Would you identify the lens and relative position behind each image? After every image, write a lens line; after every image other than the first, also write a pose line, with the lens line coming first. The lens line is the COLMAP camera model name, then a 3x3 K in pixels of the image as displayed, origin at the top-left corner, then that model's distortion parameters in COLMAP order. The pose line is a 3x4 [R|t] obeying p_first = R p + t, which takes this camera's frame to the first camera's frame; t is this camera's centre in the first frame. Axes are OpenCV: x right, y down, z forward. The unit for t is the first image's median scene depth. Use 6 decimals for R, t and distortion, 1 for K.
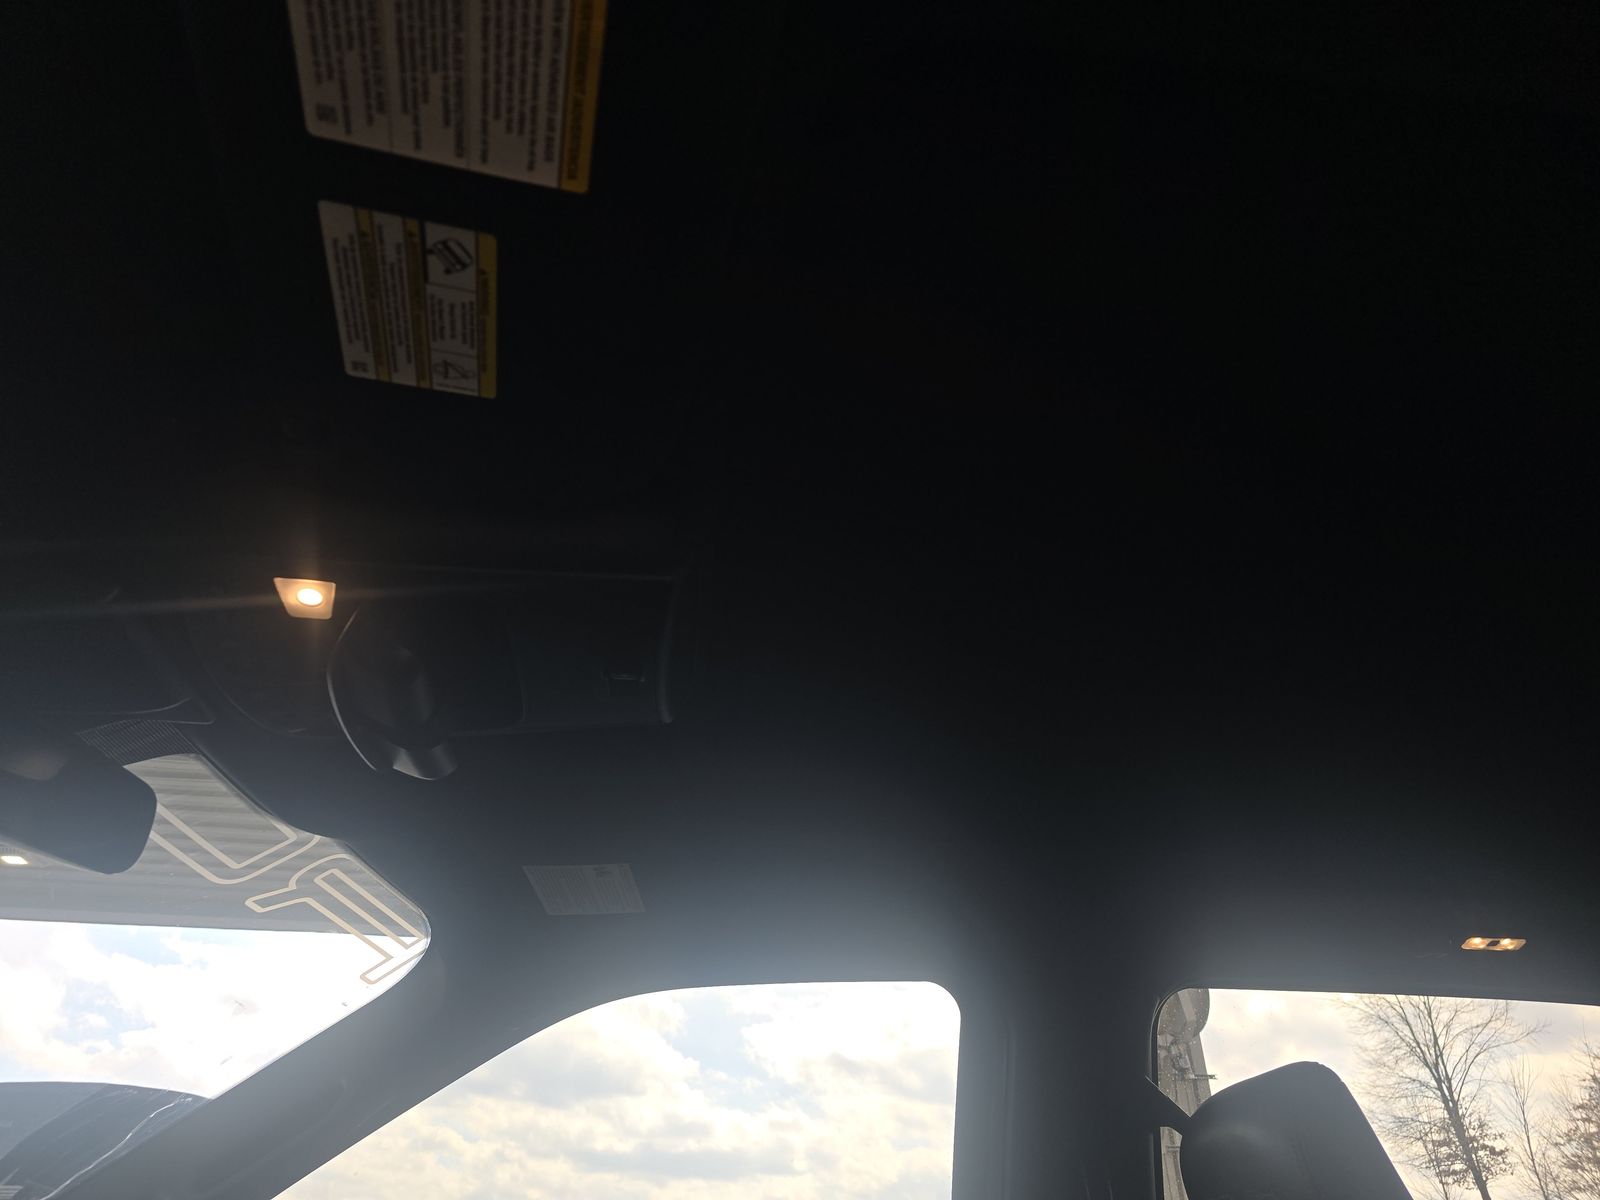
lens RADIAL K [[1086.6, 0, 800.0], [0, 1086.6, 600.0], [0, 0, 1]] dist [0.000865, -0.001819]
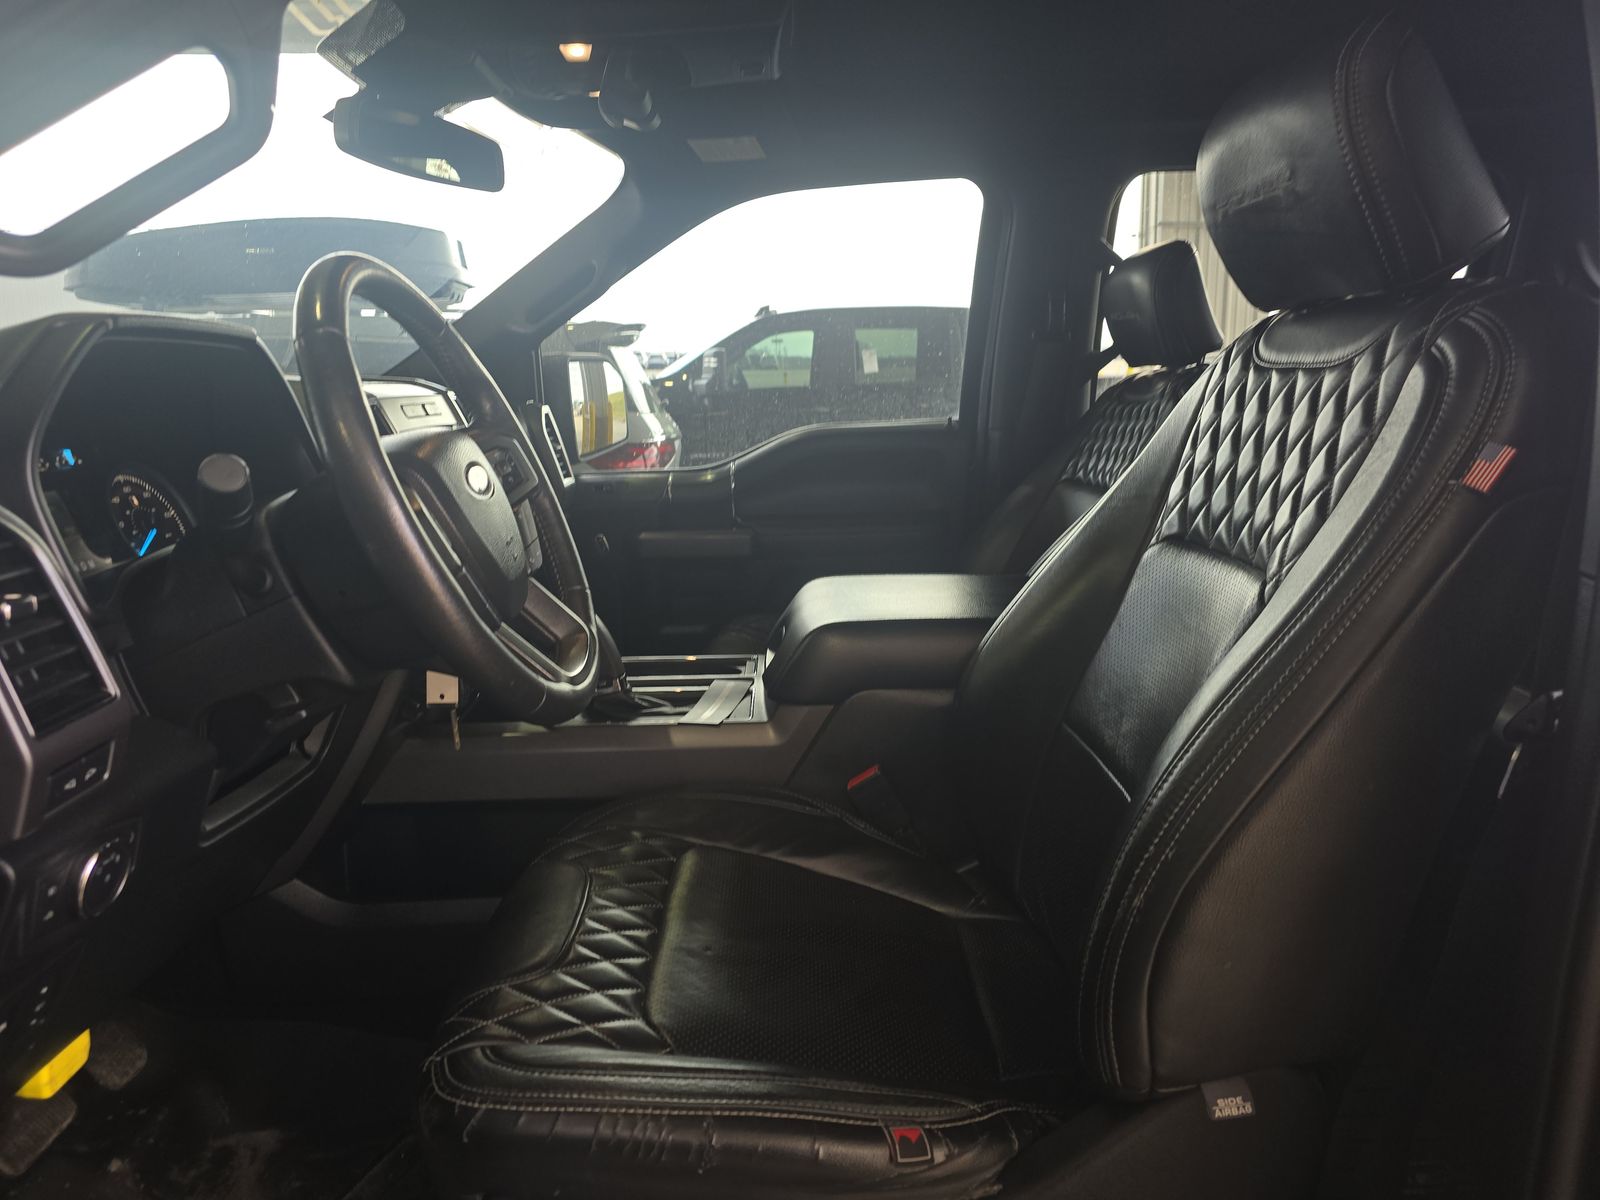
lens RADIAL K [[1086.6, 0, 800.0], [0, 1086.6, 600.0], [0, 0, 1]] dist [0.000865, -0.001819]
pose [[0.995975, -0.000464, -0.089625, 0.052649], [0.064420, 0.698953, 0.712260, -0.451344], [0.062314, -0.715167, 0.696170, -0.629419]]
